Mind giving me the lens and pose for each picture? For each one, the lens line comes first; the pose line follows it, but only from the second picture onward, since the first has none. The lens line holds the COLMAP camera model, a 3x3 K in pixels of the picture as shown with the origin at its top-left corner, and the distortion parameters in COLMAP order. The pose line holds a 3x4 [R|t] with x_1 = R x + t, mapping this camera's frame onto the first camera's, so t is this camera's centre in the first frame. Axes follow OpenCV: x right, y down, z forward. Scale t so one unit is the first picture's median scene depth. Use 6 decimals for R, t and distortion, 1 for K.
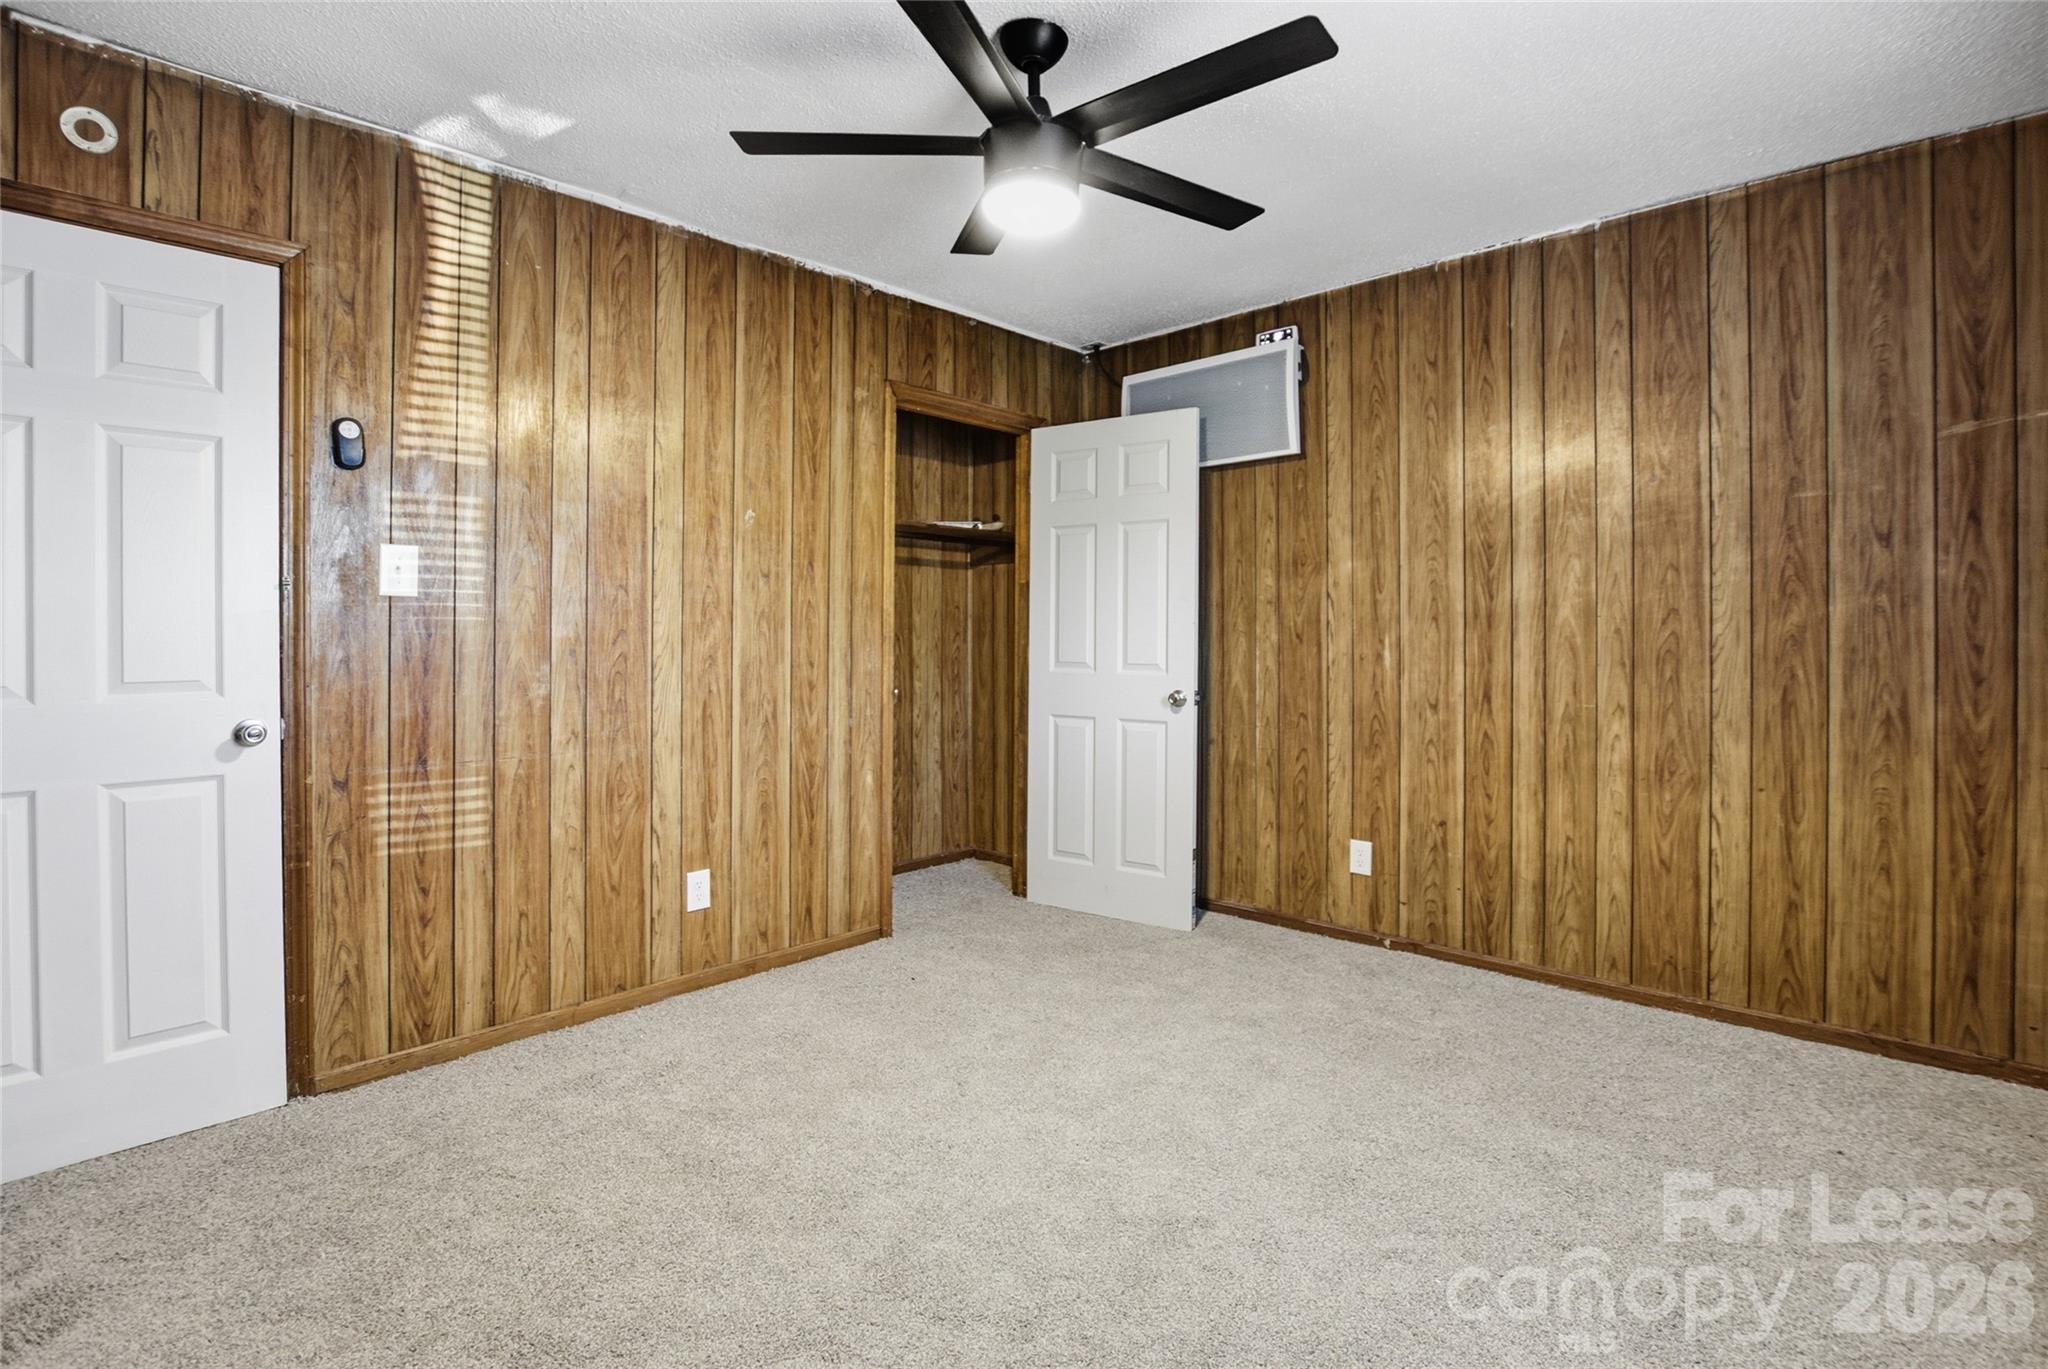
lens RADIAL K [[975.5, 0, 1020.2], [0, 975.5, 637.7], [0, 0, 1]] dist [-0.027963, 0.001337]
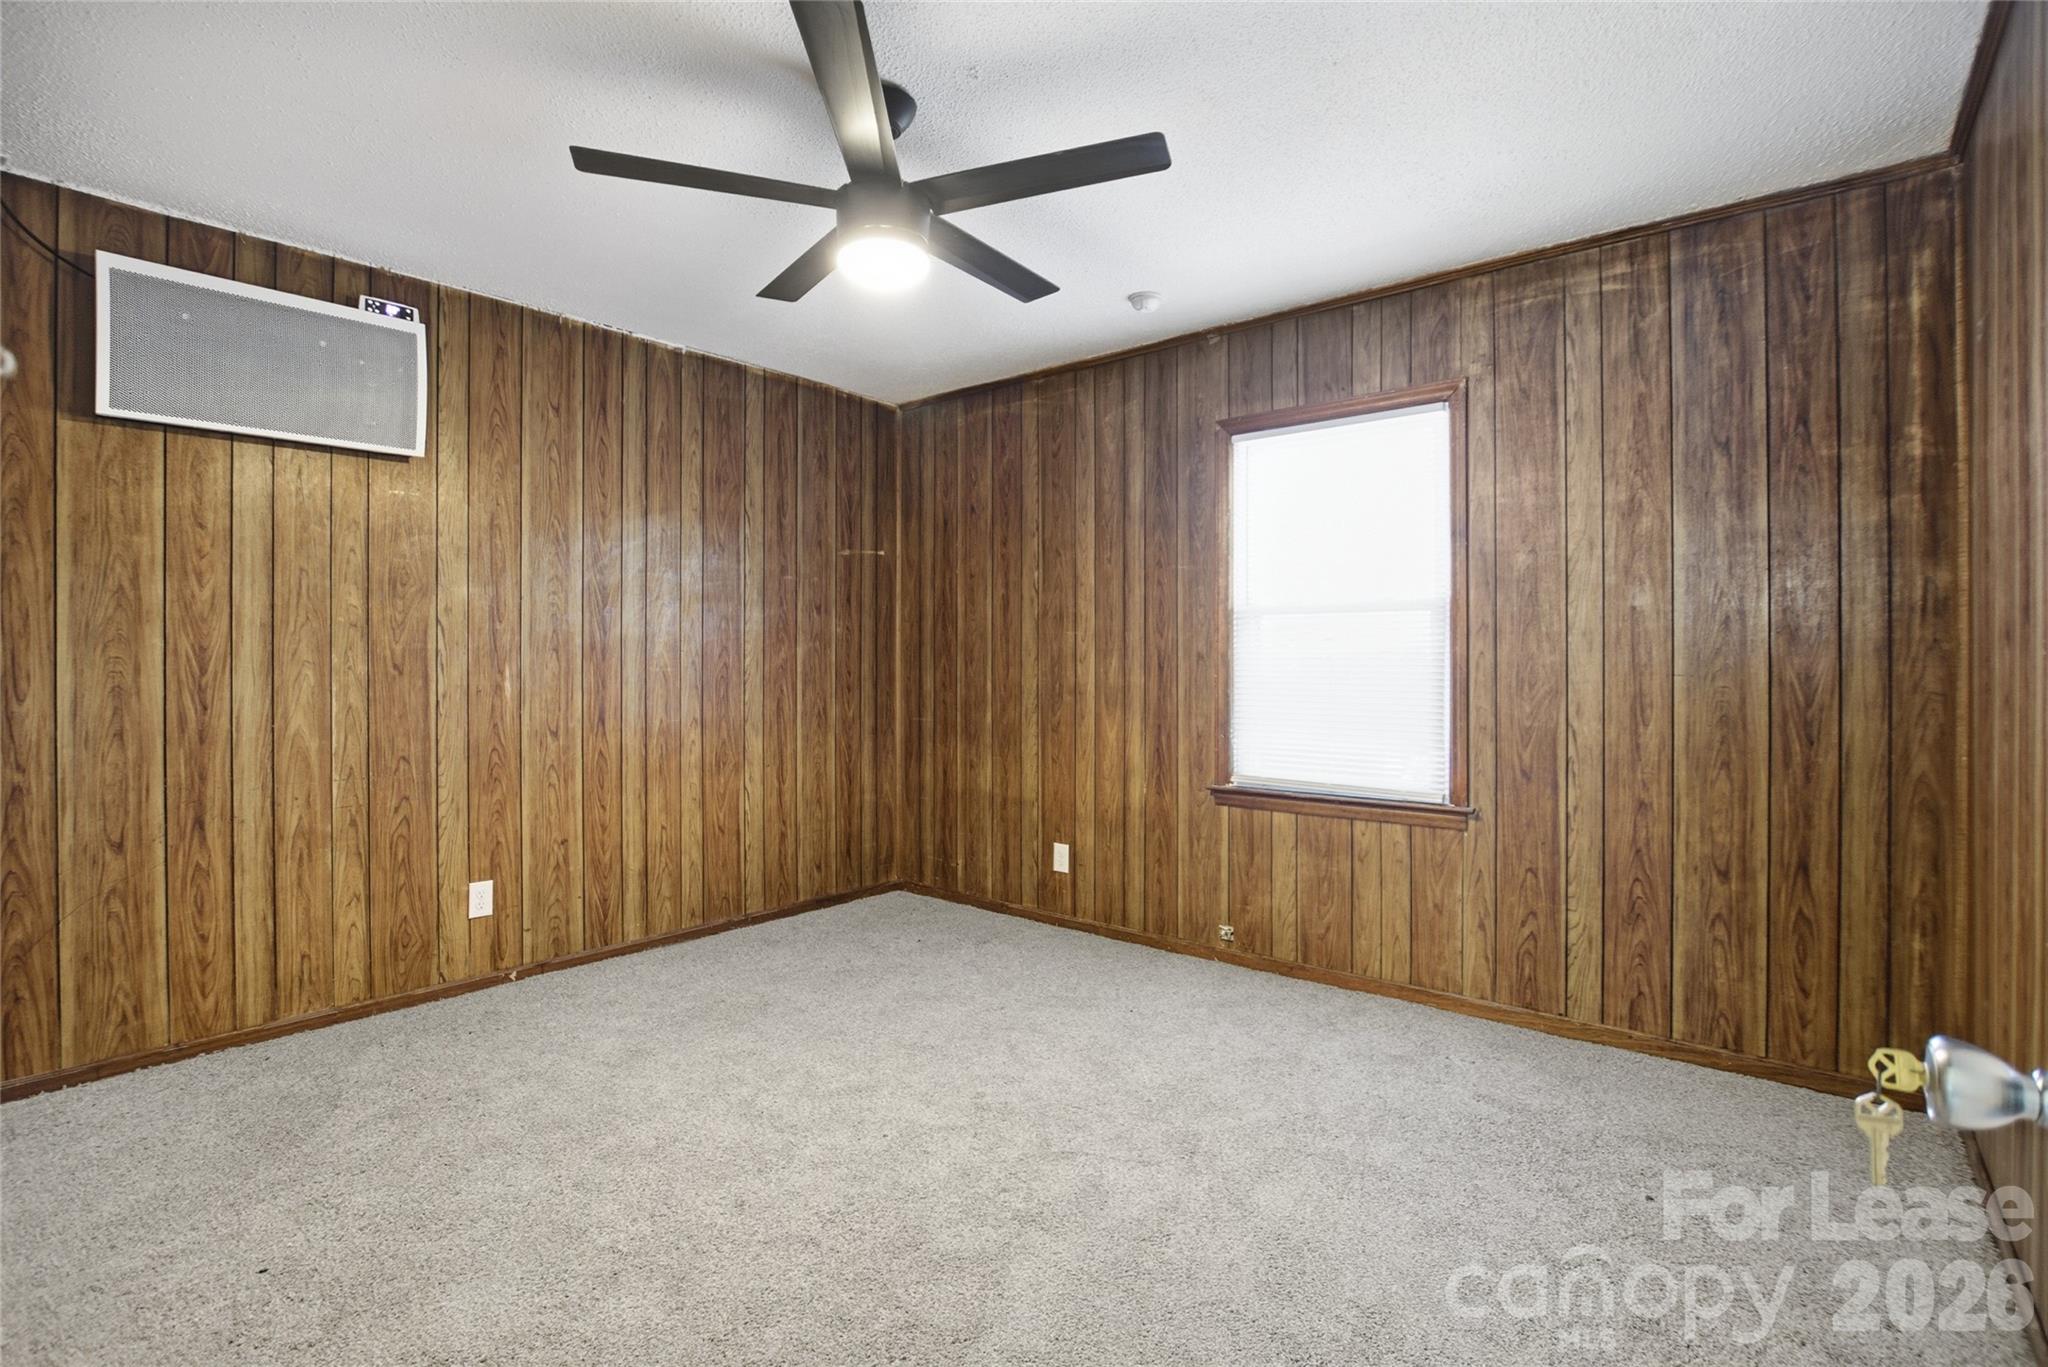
lens RADIAL K [[965.9, 0, 1016.4], [0, 965.9, 663.1], [0, 0, 1]] dist [-0.027552, 0.001016]
pose [[-0.051481, -0.000752, 0.998674, -0.668490], [0.000944, 0.999999, 0.000801, -0.006050], [-0.998674, 0.000984, -0.051480, 0.572473]]
